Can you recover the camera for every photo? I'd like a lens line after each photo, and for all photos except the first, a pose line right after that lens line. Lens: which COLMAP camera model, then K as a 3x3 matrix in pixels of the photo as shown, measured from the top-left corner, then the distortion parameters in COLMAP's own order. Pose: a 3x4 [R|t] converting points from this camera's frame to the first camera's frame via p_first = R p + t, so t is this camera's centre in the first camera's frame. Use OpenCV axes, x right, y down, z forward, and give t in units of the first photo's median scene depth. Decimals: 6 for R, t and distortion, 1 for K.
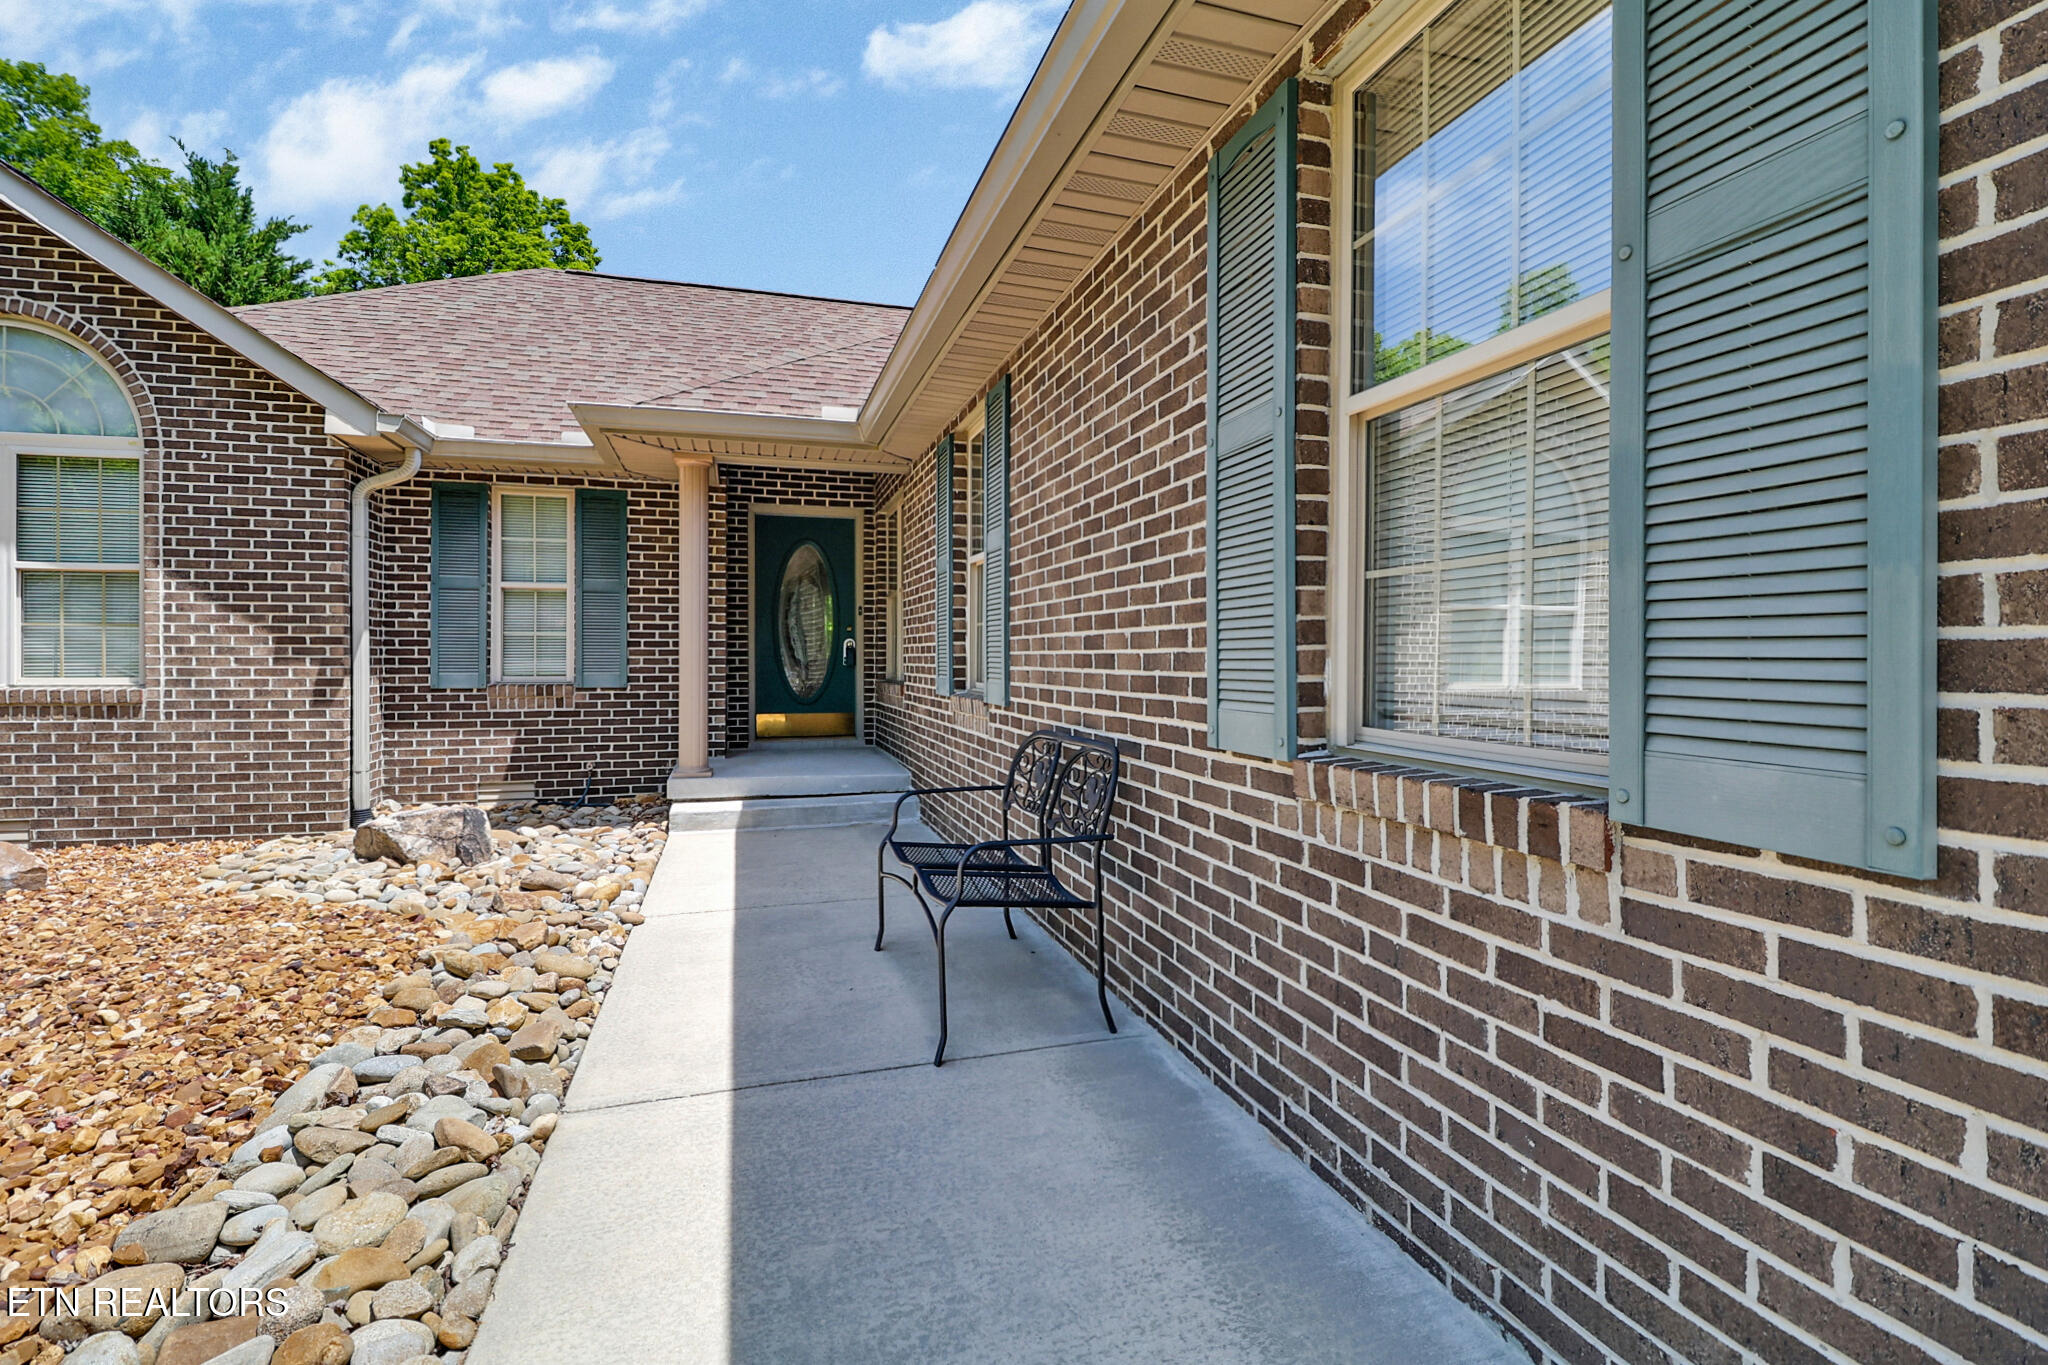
lens RADIAL K [[945.0, 0, 1024.0], [0, 945.0, 670.7], [0, 0, 1]] dist [-0.016295, -0.001878]
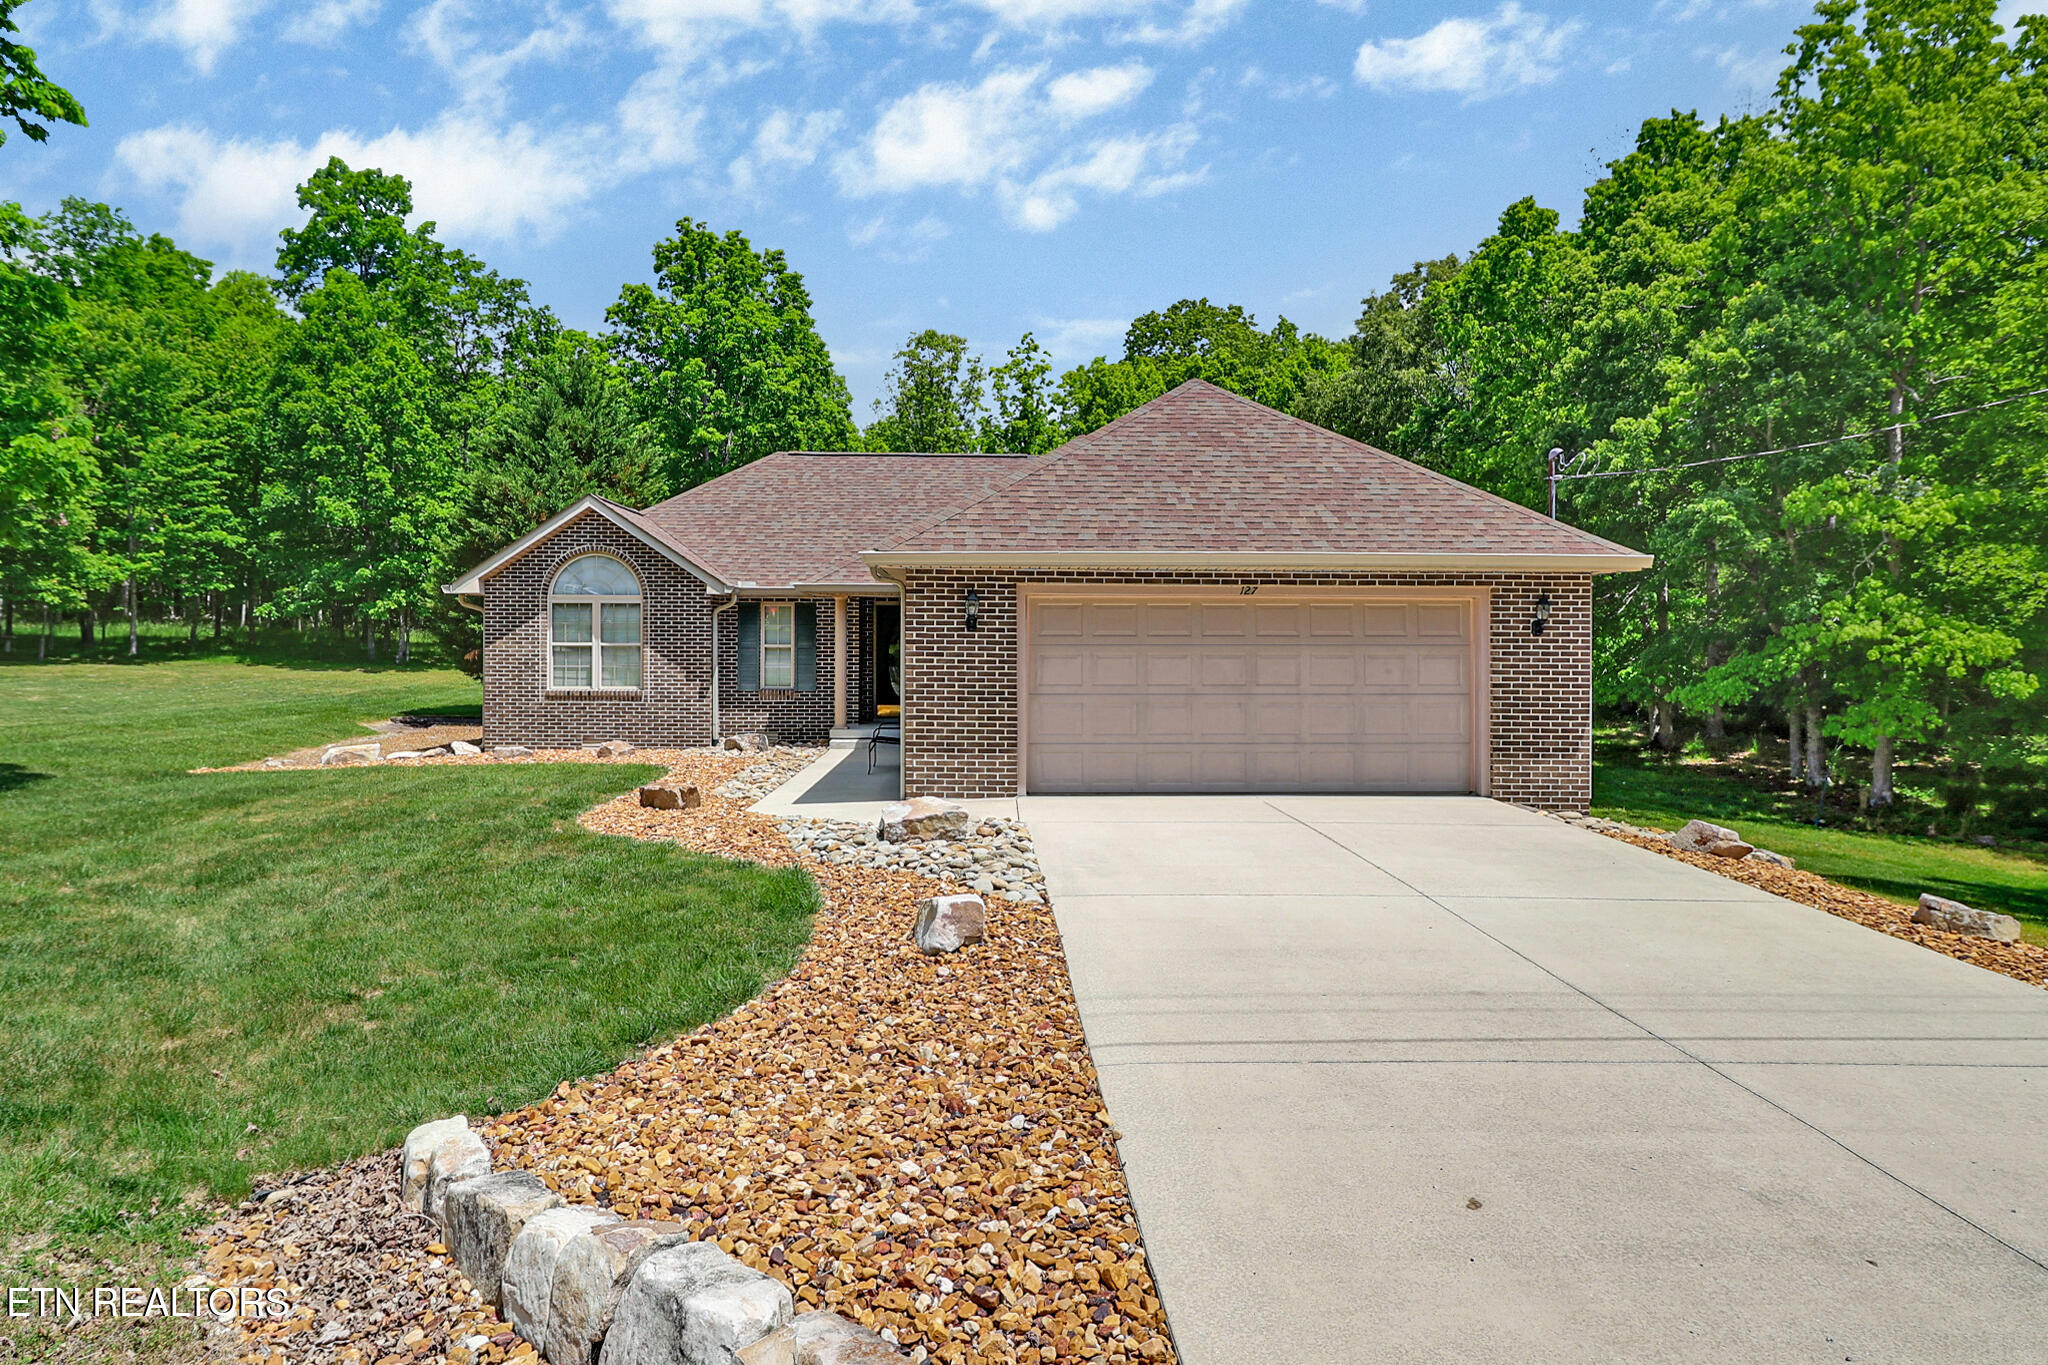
lens RADIAL K [[1296.6, 0, 1010.0], [0, 1296.6, 668.5], [0, 0, 1]] dist [0.017140, -0.002214]
pose [[0.962220, 0.005632, -0.272215, 0.864330], [-0.004981, 0.999983, 0.003082, -0.049027], [0.272228, -0.001610, 0.962231, -1.846409]]
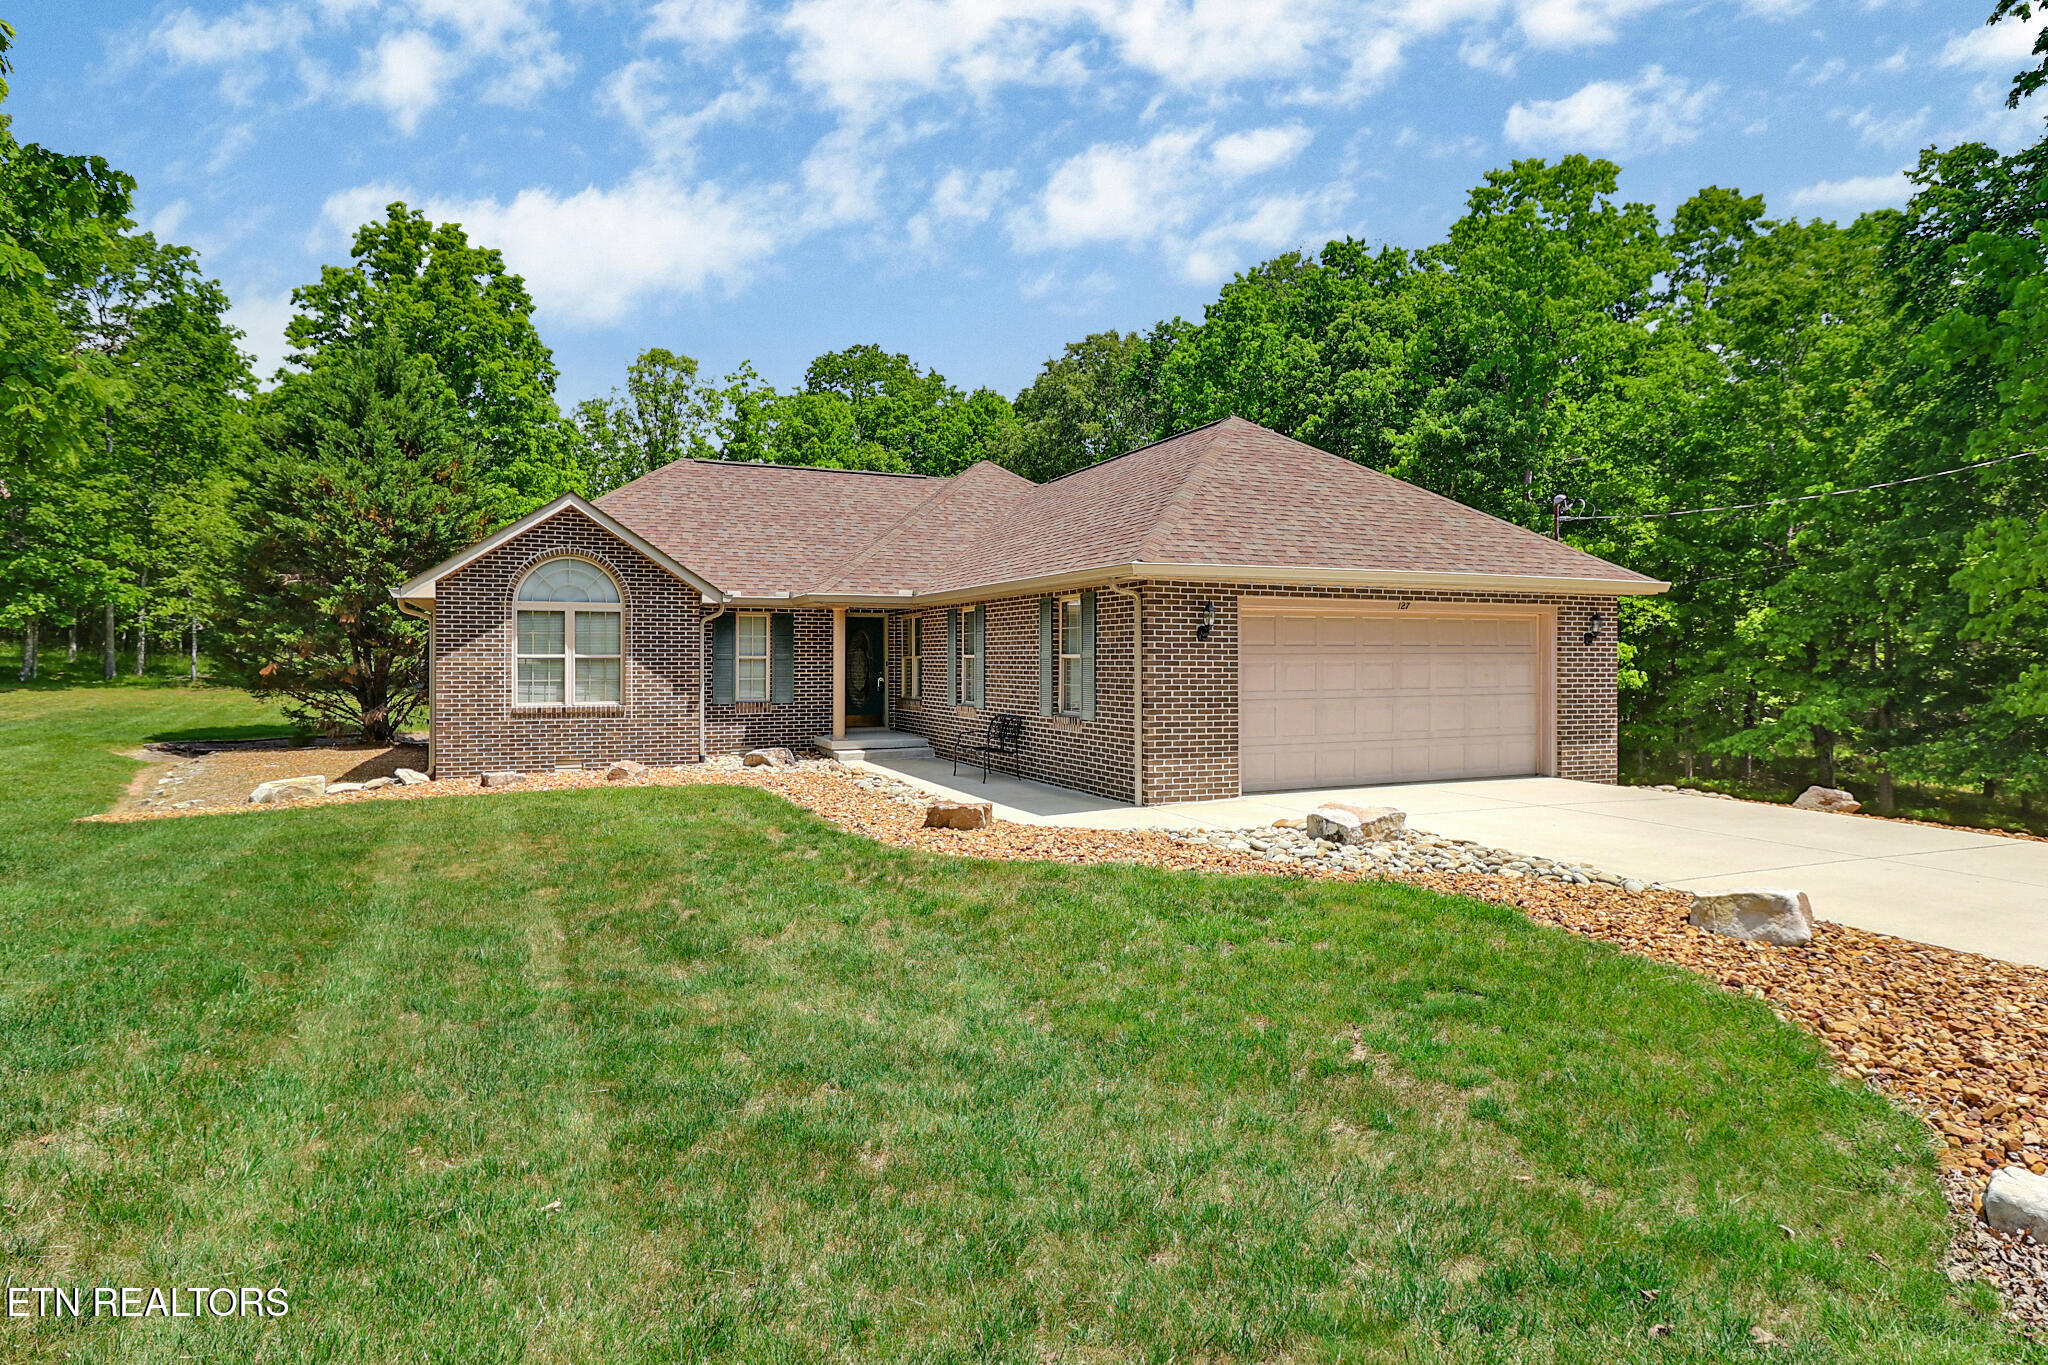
lens RADIAL K [[1141.4, 0, 1035.2], [0, 1141.4, 684.5], [0, 0, 1]] dist [0.005345, -0.004110]
pose [[0.992058, -0.006360, 0.125619, -0.203474], [0.005221, 0.999942, 0.009401, -0.048681], [-0.125672, -0.008670, 0.992034, -1.734091]]
